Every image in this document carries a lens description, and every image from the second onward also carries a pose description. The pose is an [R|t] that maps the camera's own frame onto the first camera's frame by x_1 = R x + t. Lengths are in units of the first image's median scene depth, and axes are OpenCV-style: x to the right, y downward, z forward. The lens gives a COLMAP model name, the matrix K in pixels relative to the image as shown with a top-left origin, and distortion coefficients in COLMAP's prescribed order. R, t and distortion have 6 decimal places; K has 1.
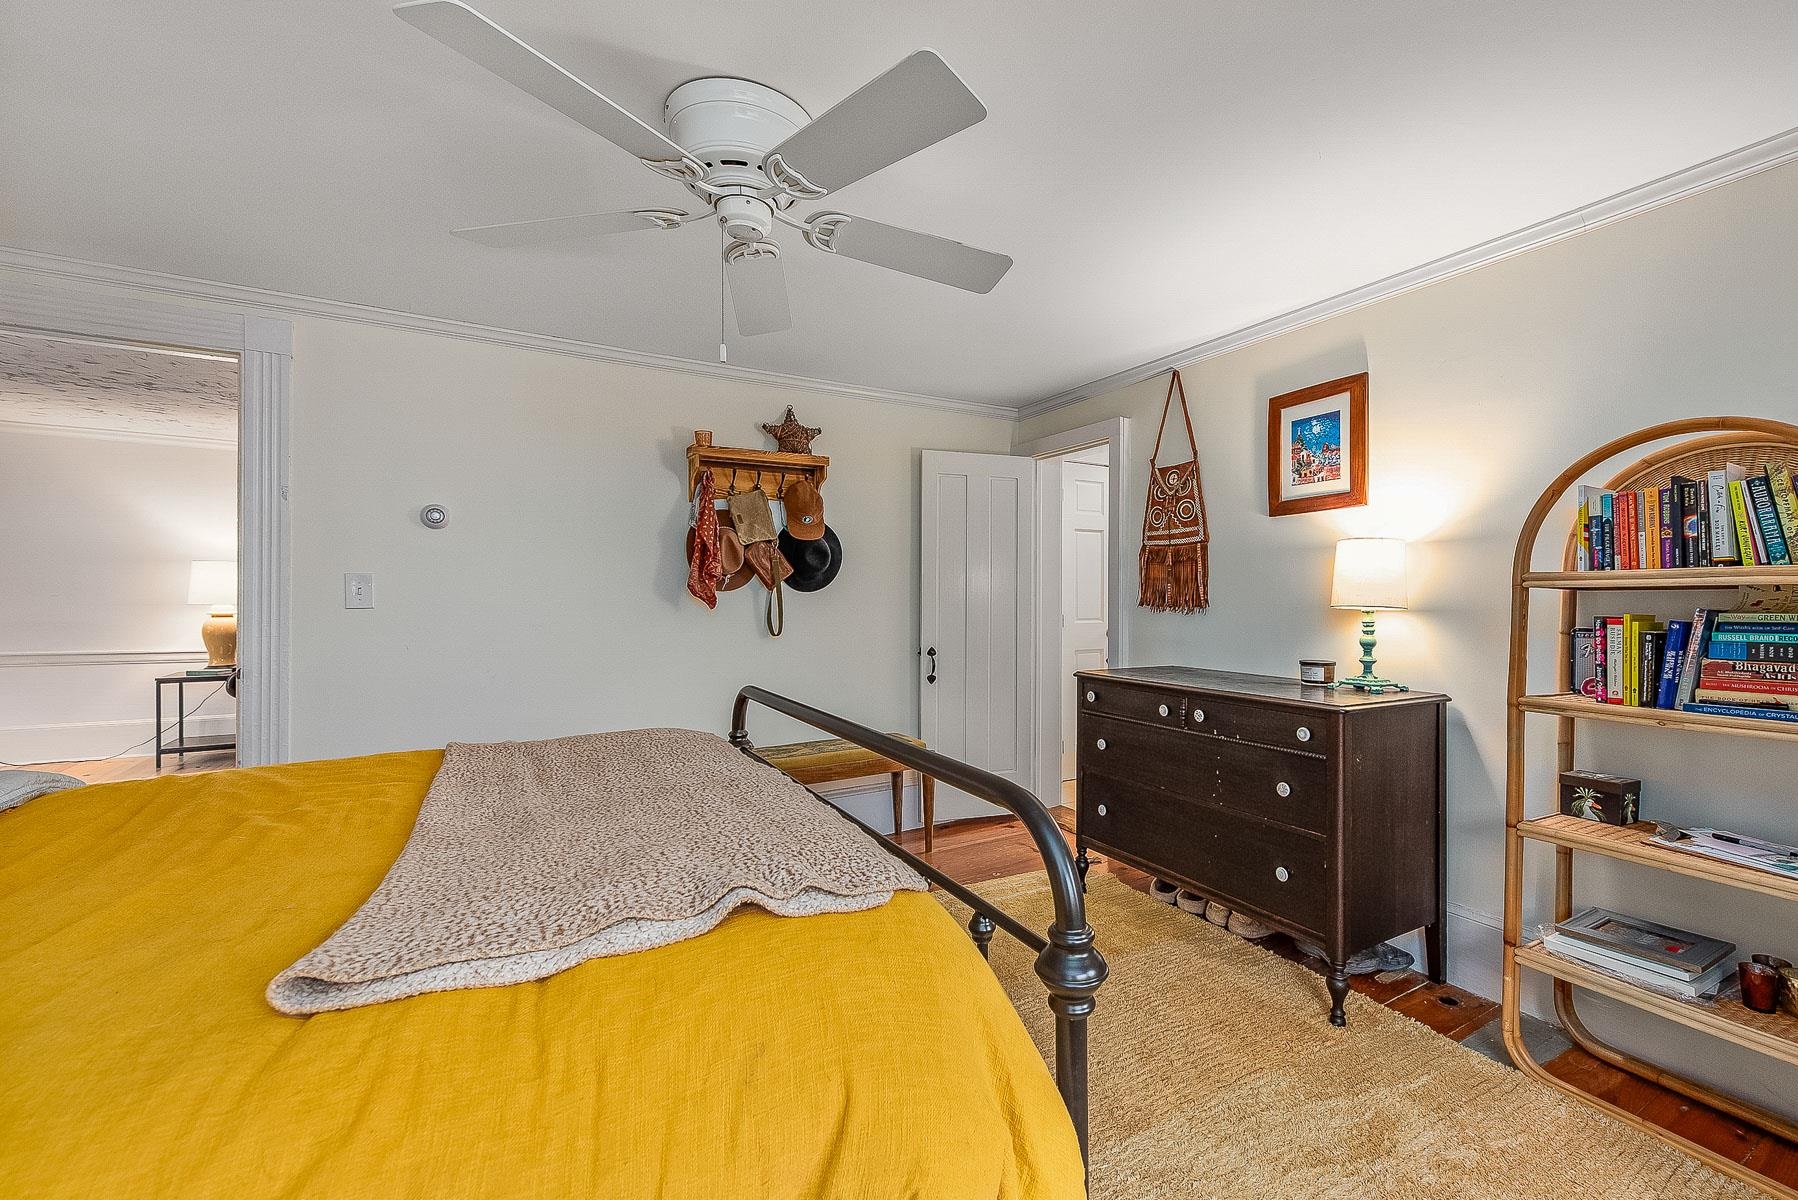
lens RADIAL K [[696.7, 0, 899.0], [0, 696.7, 600.0], [0, 0, 1]] dist [-0.001735, -0.000113]
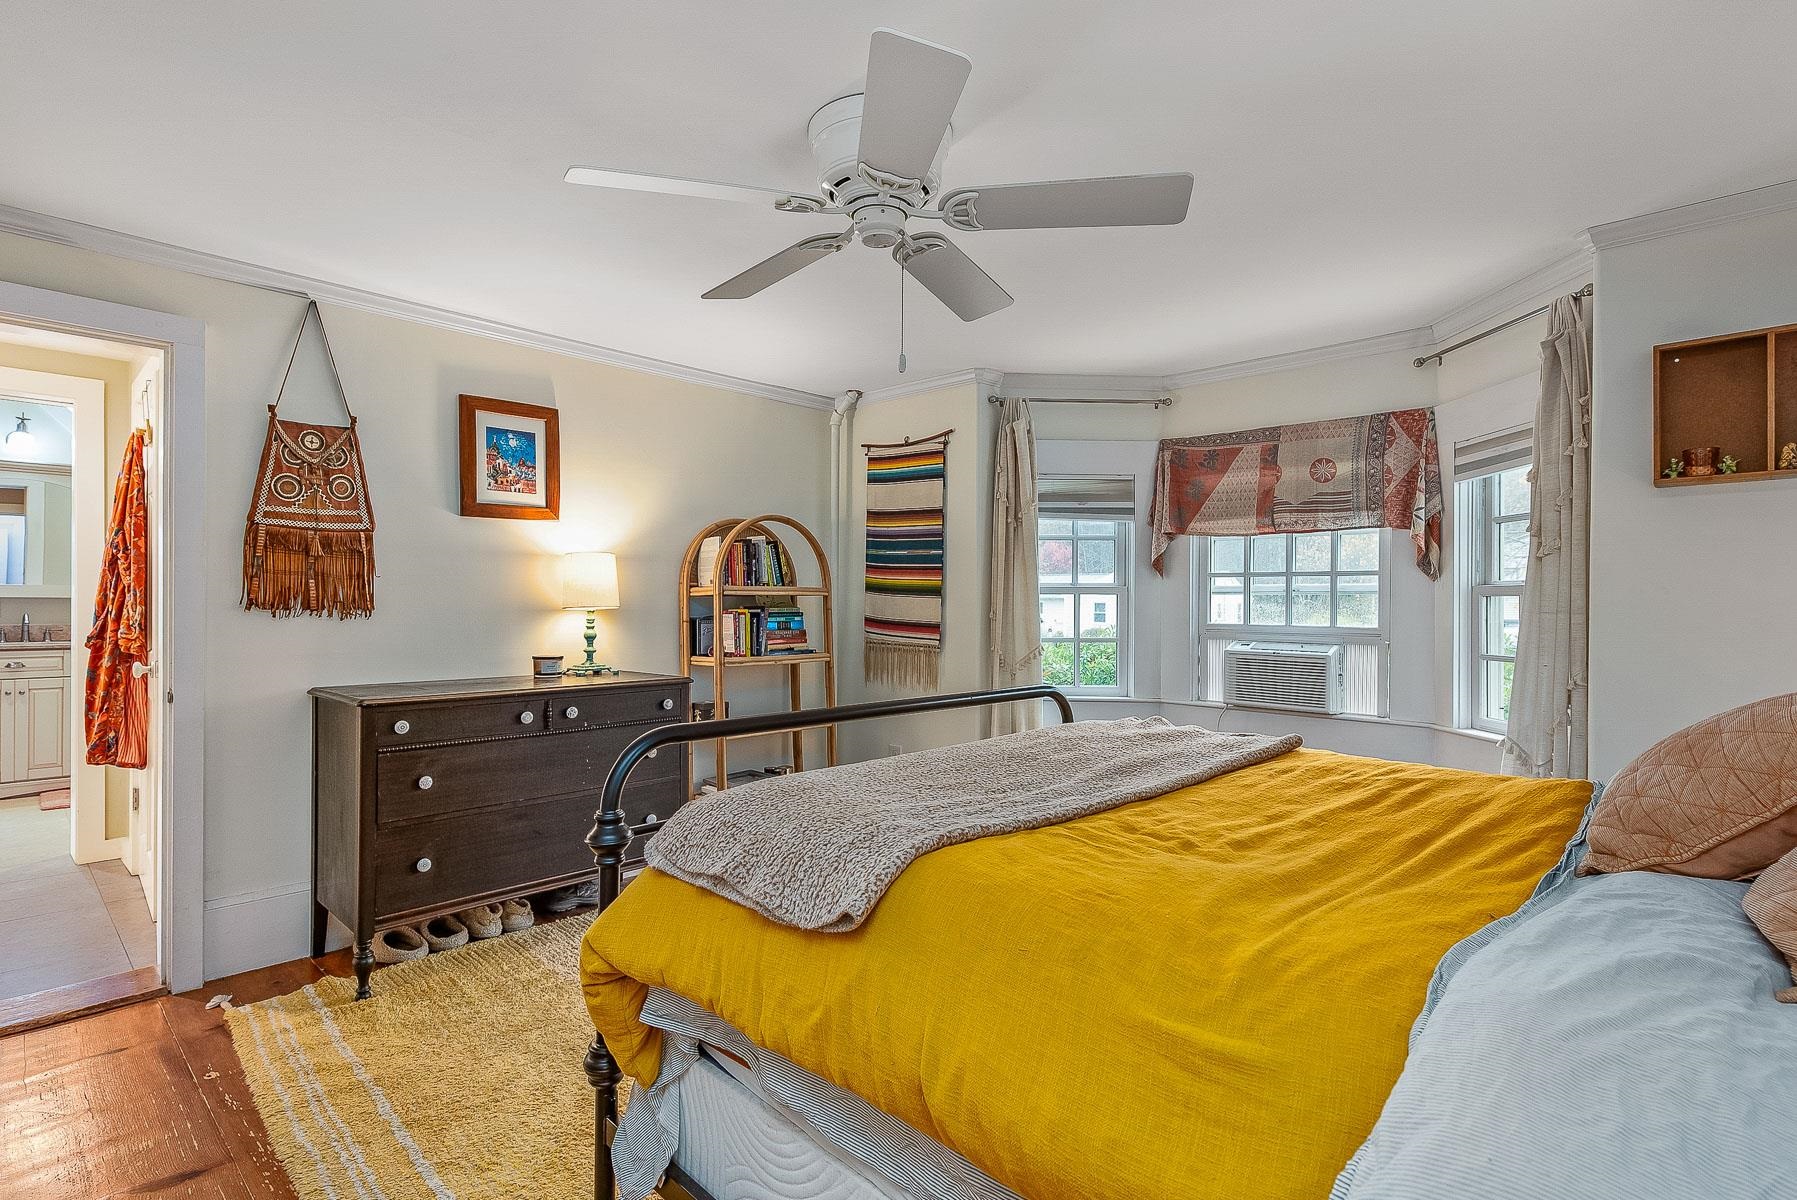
lens RADIAL K [[920.6, 0, 898.5], [0, 920.6, 600.0], [0, 0, 1]] dist [0.001055, -0.000222]
pose [[-0.302015, -0.003345, 0.953297, -0.921942], [-0.003976, 0.999990, 0.002249, -0.007376], [-0.953295, -0.003111, -0.302025, 0.844785]]
